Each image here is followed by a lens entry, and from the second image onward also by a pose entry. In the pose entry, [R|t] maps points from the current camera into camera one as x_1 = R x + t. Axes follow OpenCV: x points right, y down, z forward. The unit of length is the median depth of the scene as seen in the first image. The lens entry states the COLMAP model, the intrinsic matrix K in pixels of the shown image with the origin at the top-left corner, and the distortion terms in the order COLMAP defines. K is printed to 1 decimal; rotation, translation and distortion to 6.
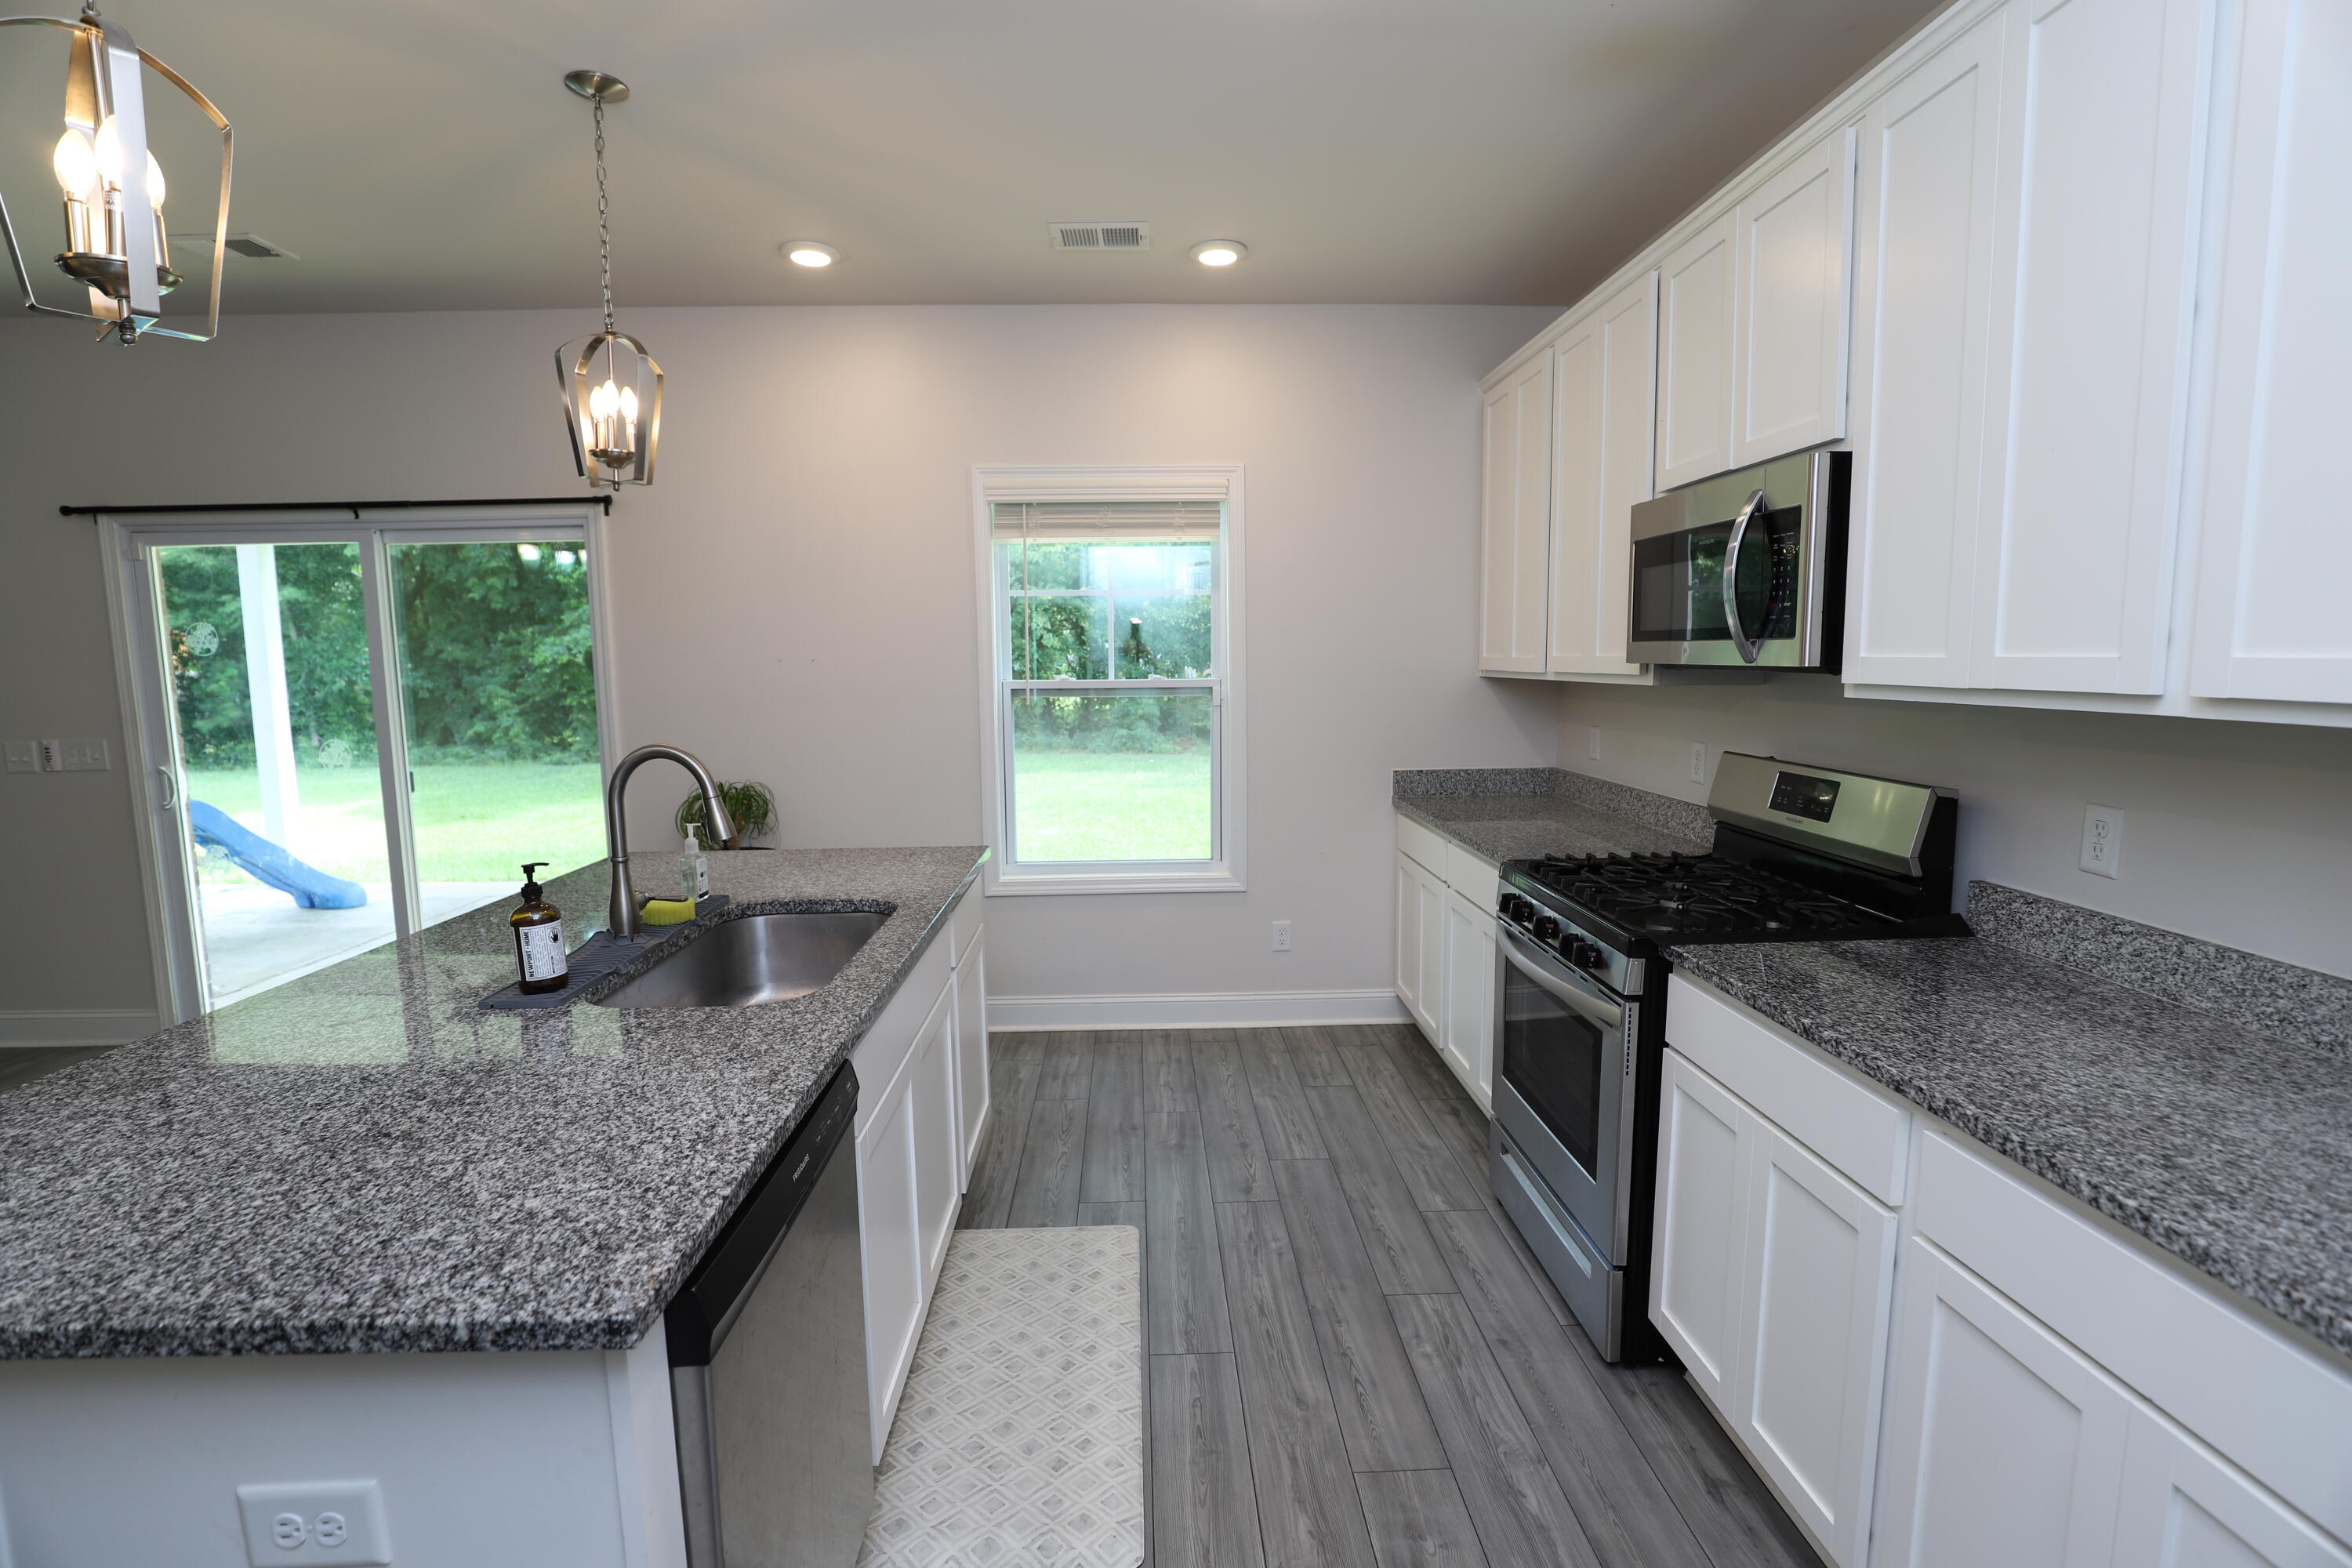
lens RADIAL K [[1084.2, 0, 1172.1], [0, 1084.2, 778.6], [0, 0, 1]] dist [-0.034309, 0.004790]
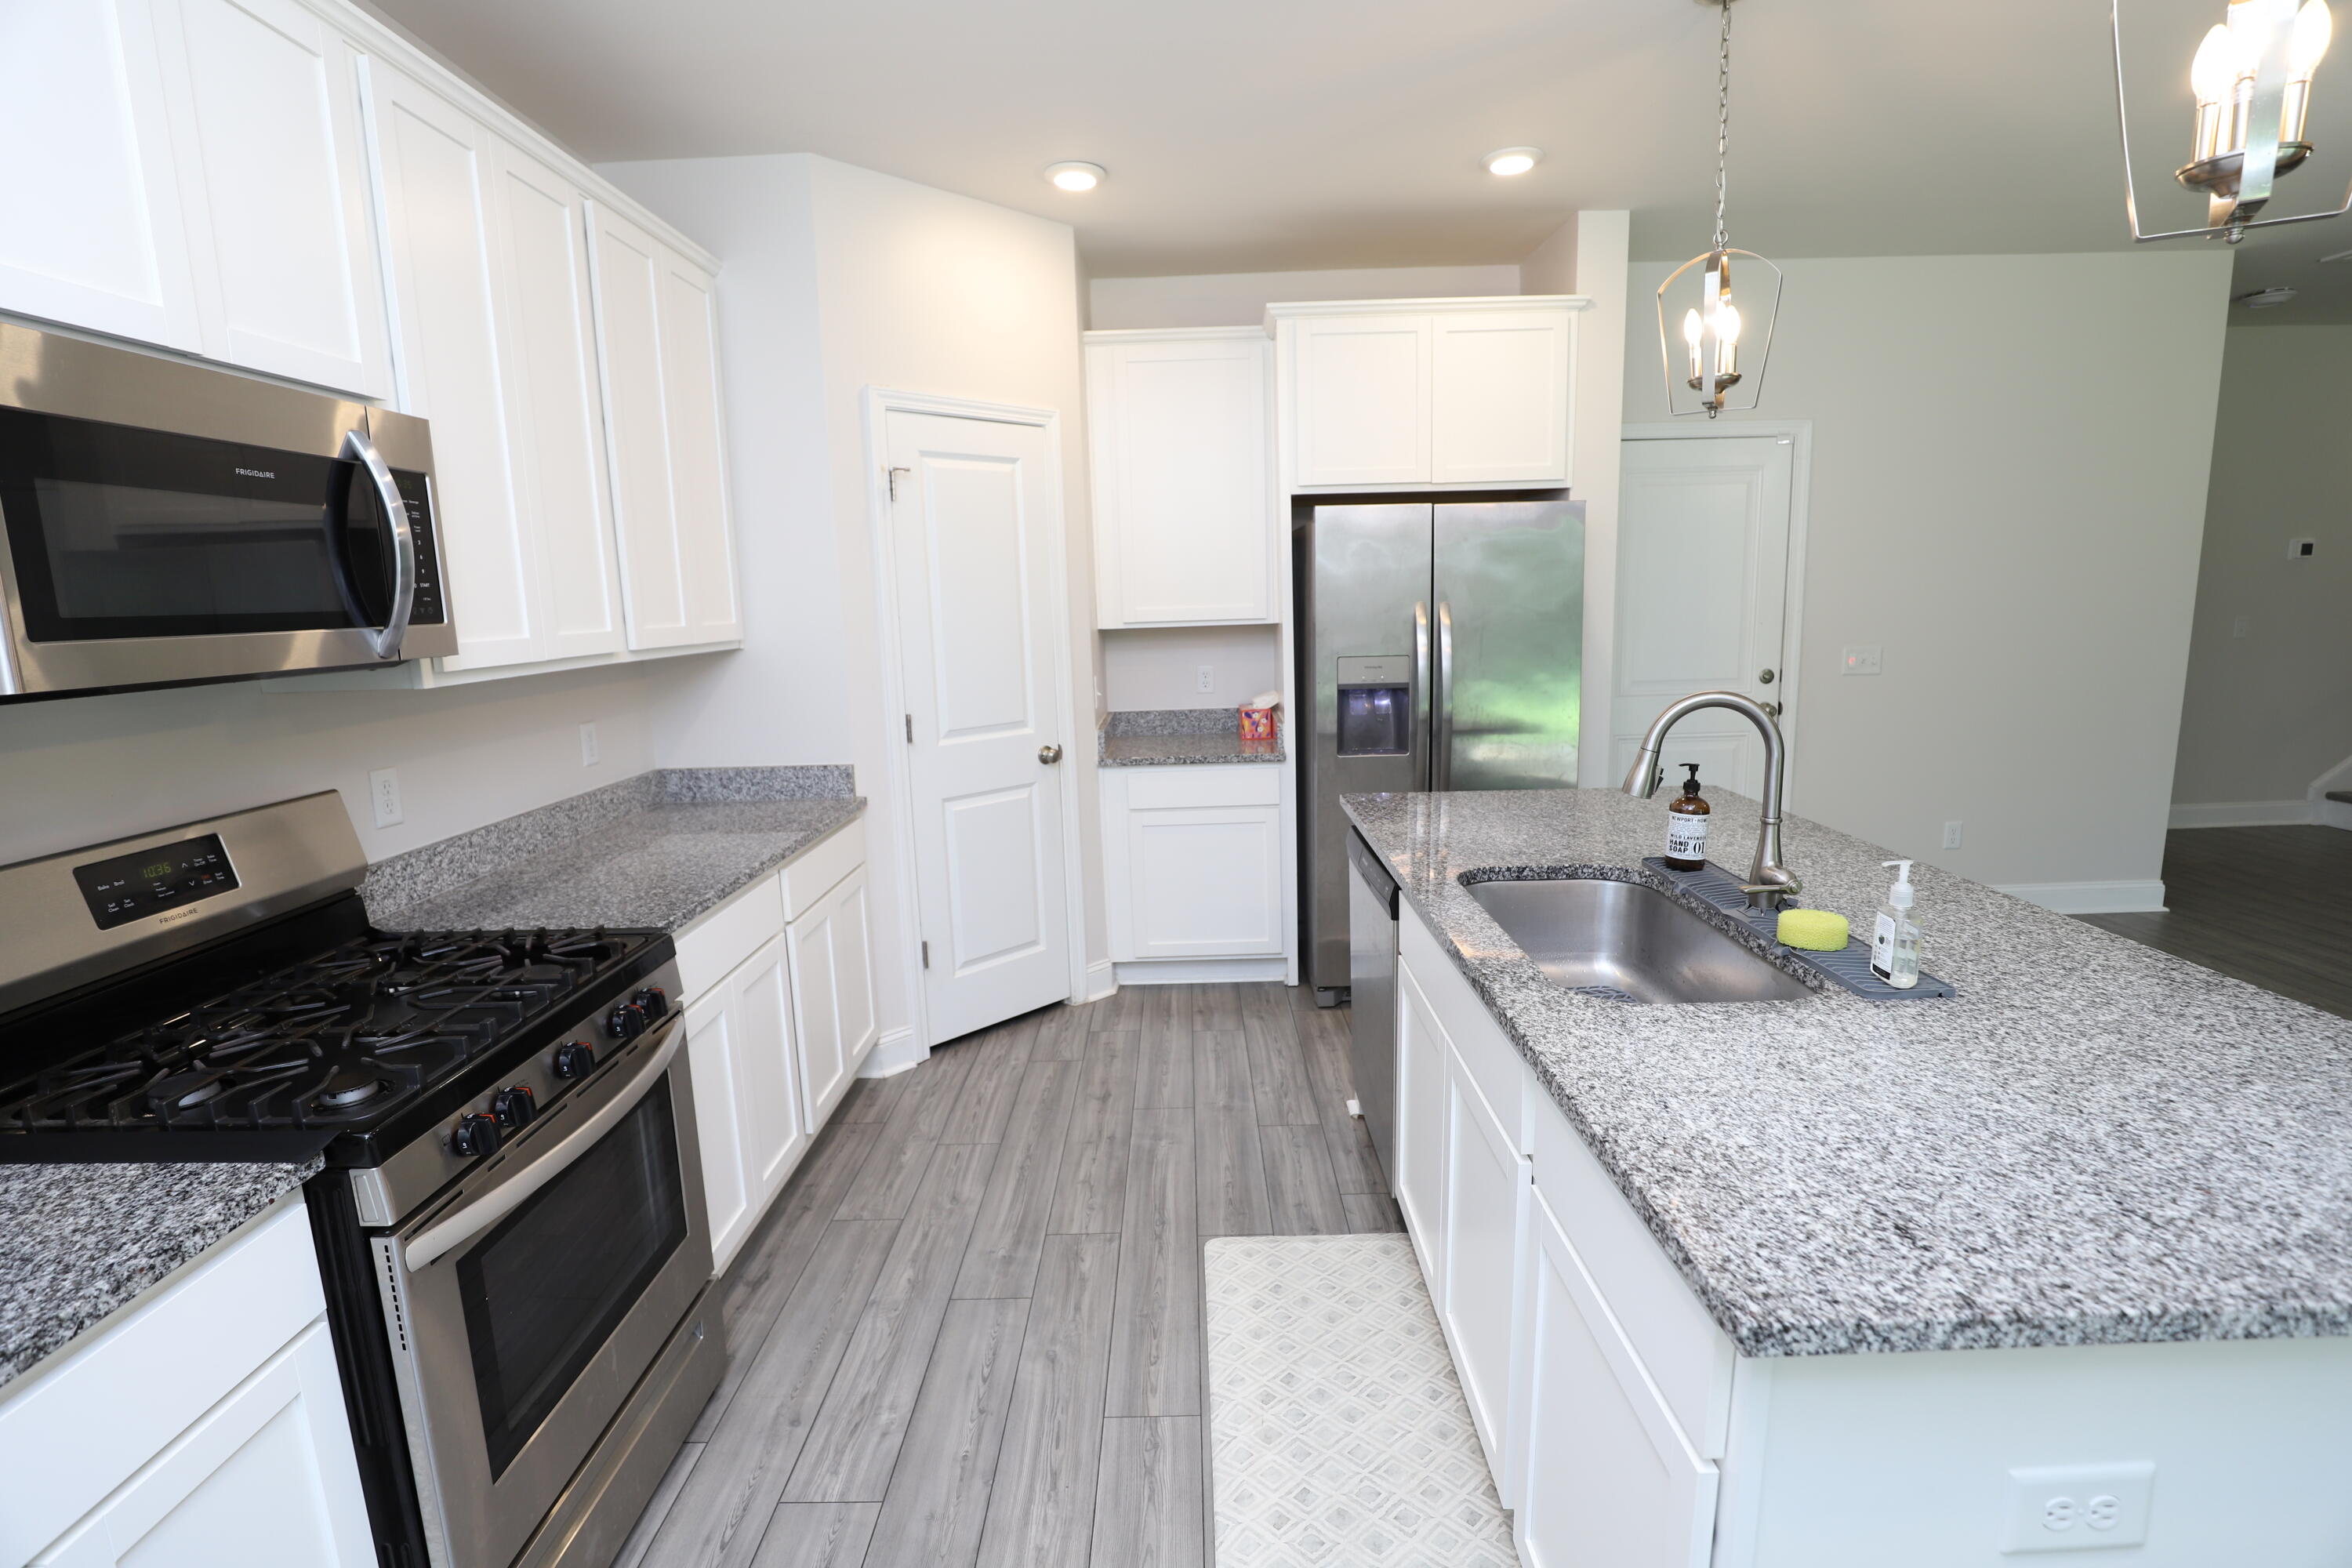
lens RADIAL K [[1084.2, 0, 1168.1], [0, 1084.2, 782.7], [0, 0, 1]] dist [-0.034309, 0.004790]
pose [[-0.997949, 0.030622, 0.056215, -0.063637], [0.045356, 0.957945, 0.283344, -0.222241], [-0.045175, 0.285312, -0.957369, 1.808934]]
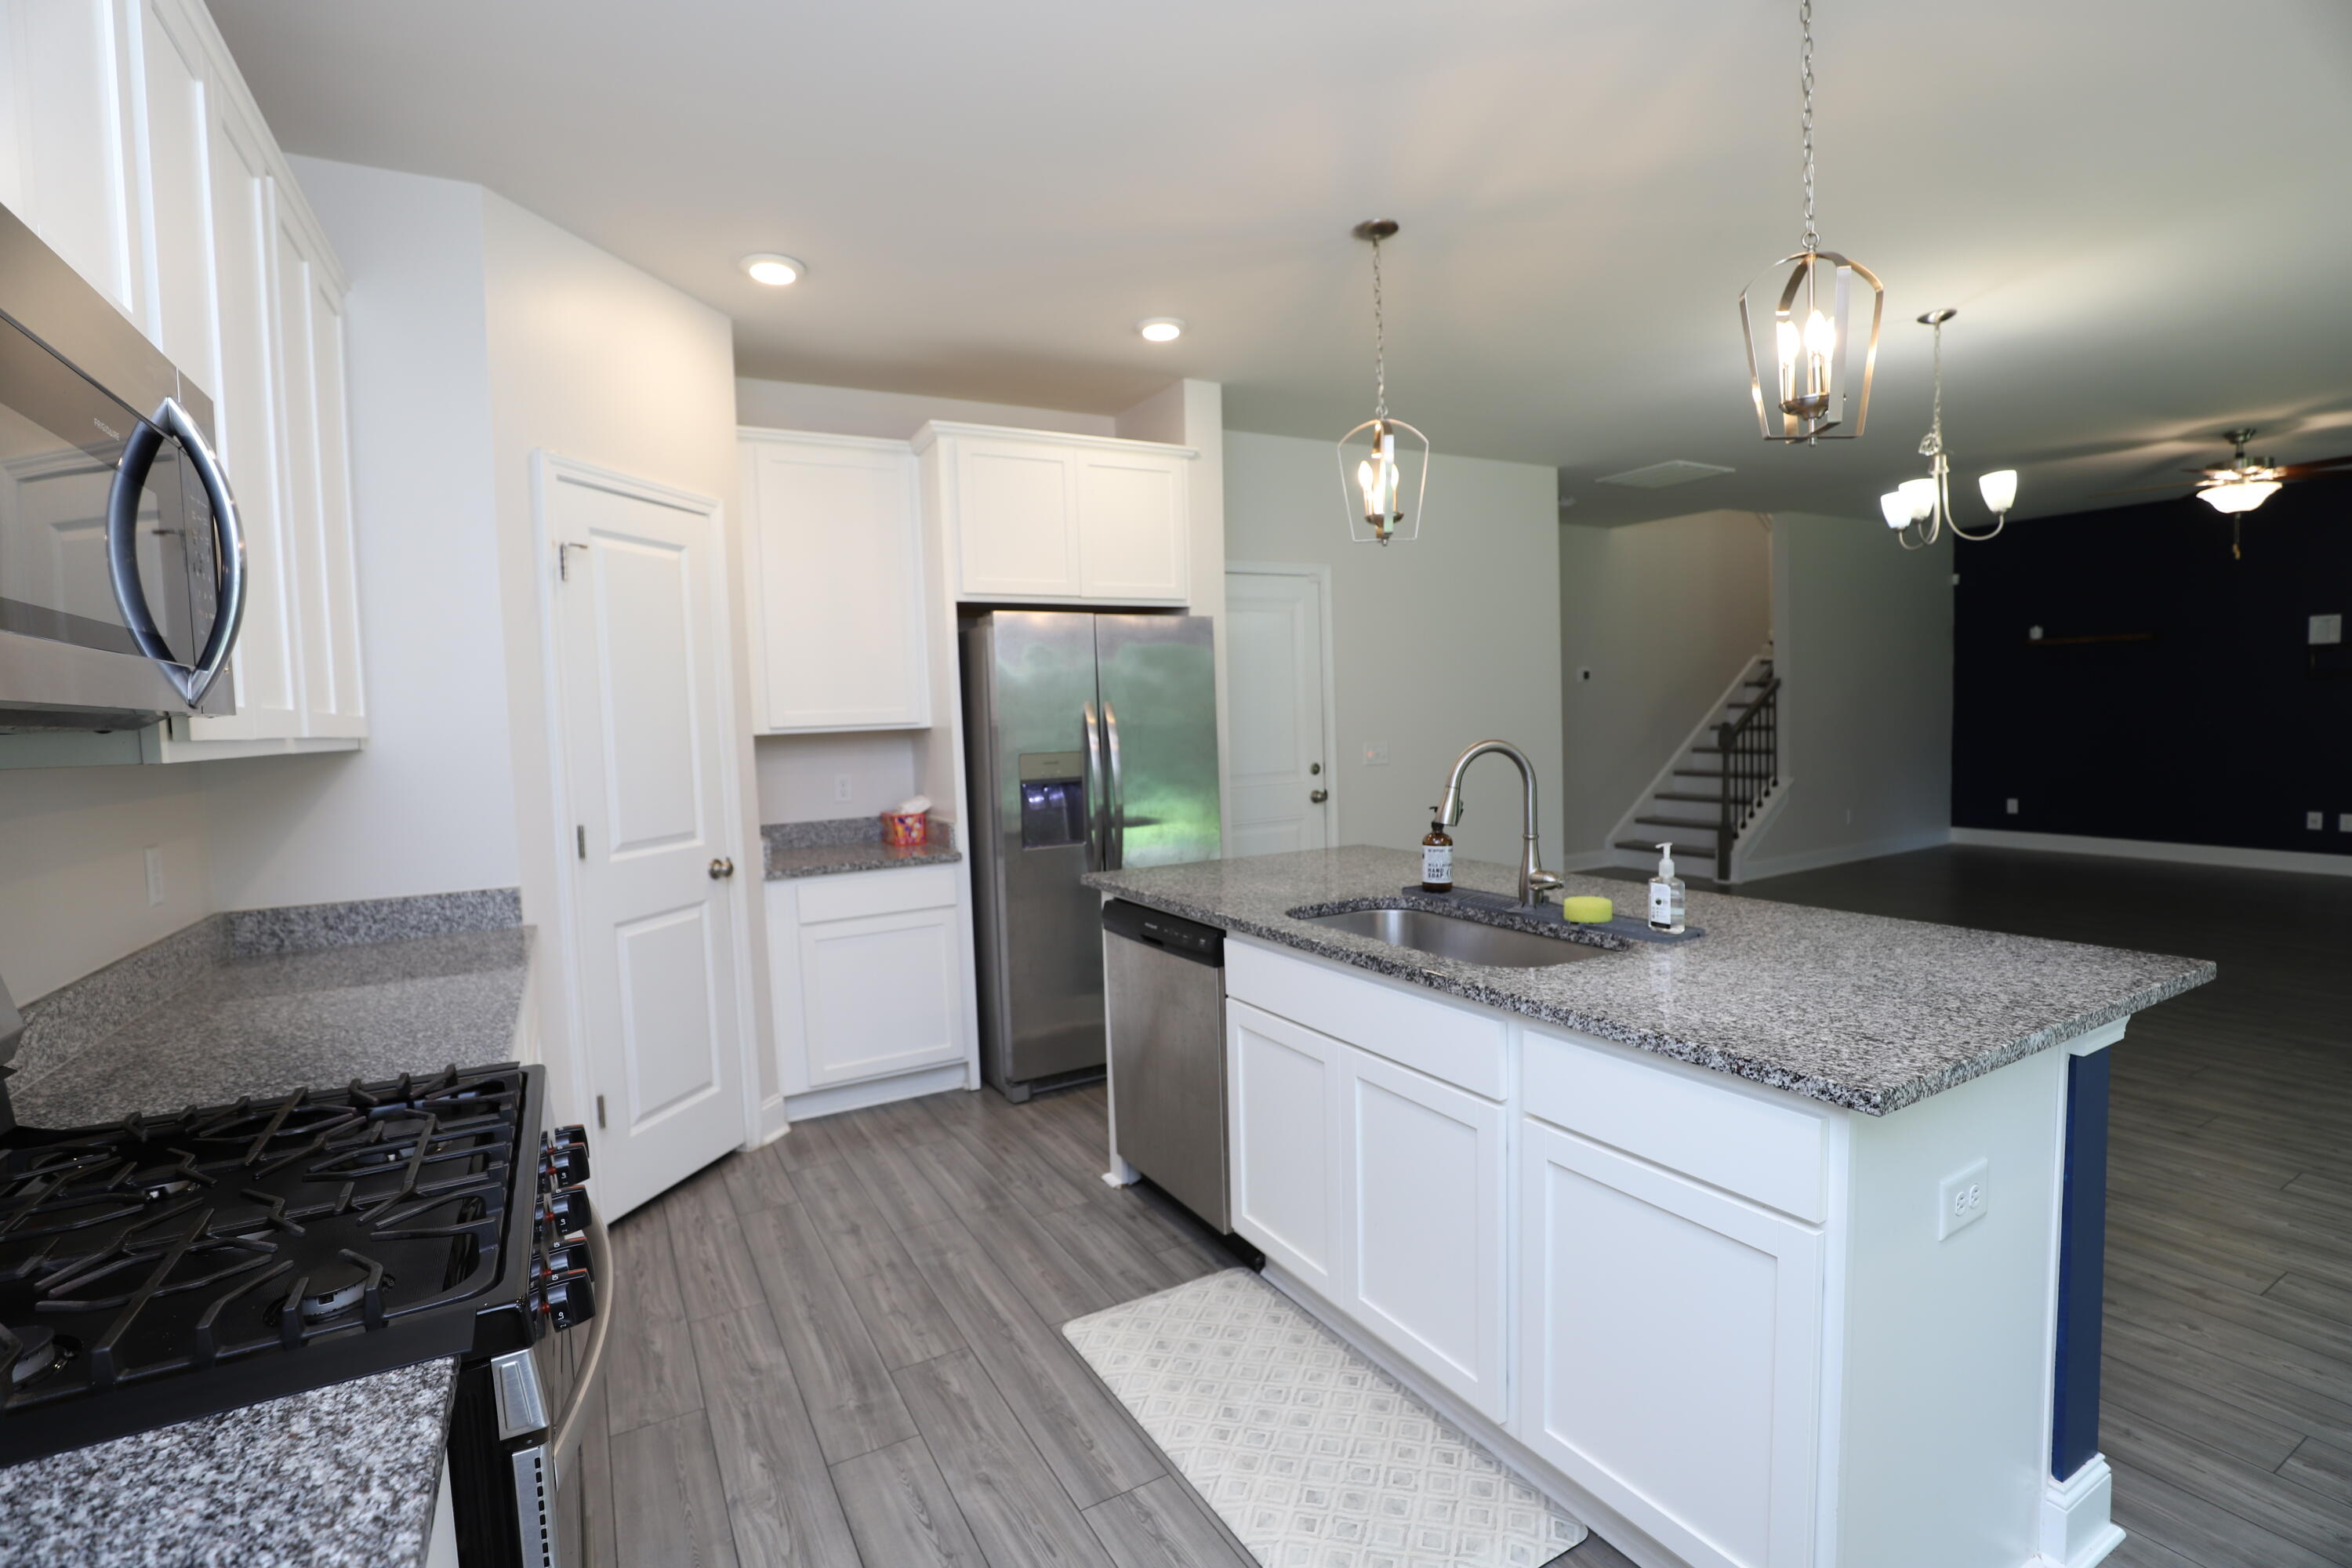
lens RADIAL K [[1084.2, 0, 1169.9], [0, 1084.2, 782.7], [0, 0, 1]] dist [-0.034309, 0.004790]
pose [[-0.889443, 0.069329, -0.451757, 0.354097], [-0.009063, 0.985558, 0.169094, -0.173117], [0.456957, 0.154494, -0.875969, 1.788711]]
